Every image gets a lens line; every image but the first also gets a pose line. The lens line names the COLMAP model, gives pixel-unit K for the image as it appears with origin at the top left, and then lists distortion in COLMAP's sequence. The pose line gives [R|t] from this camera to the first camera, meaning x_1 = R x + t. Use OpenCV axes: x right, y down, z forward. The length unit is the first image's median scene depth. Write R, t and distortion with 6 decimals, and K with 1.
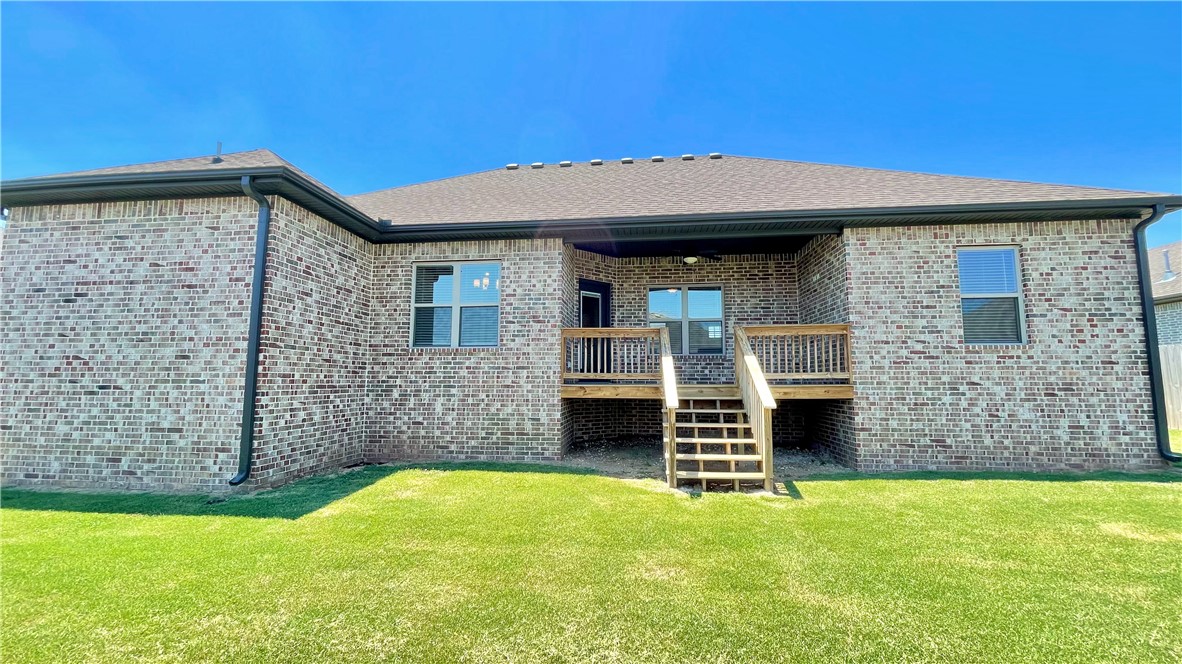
lens RADIAL K [[474.5, 0, 584.4], [0, 474.5, 332.5], [0, 0, 1]] dist [-0.000893, 0.000155]
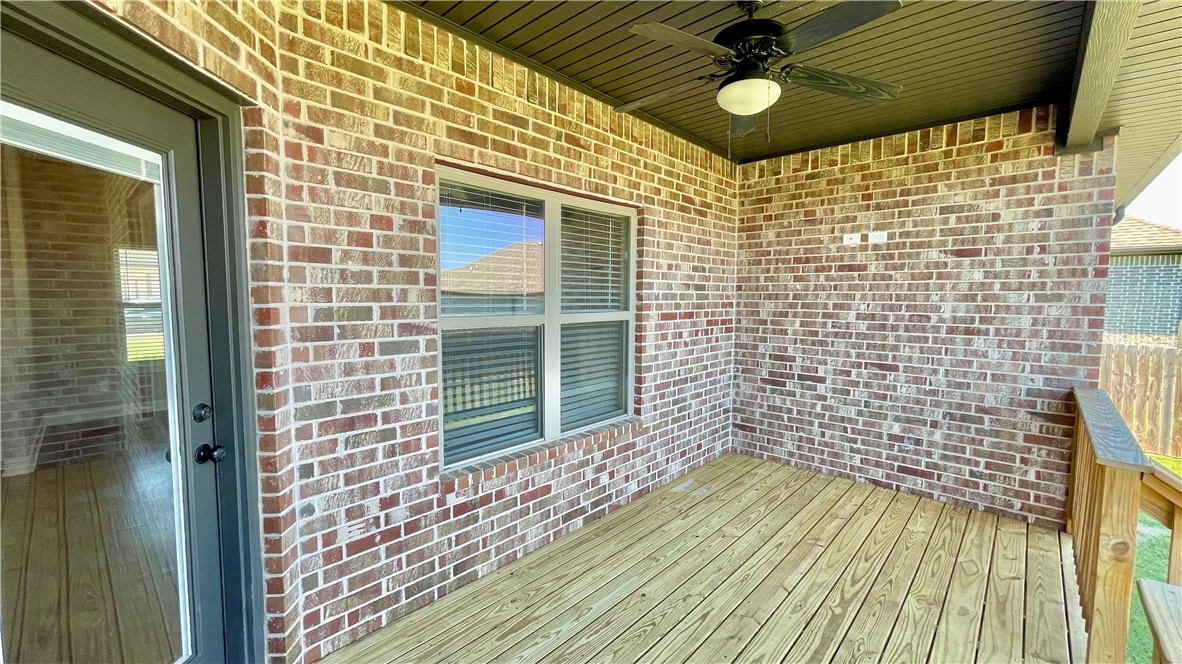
lens RADIAL K [[474.5, 0, 584.4], [0, 474.5, 332.5], [0, 0, 1]] dist [-0.000893, 0.000155]
pose [[0.601358, -0.059820, 0.796737, -0.007062], [-0.085368, 0.986674, 0.138514, -0.067635], [-0.794406, -0.151312, 0.588238, 0.912645]]
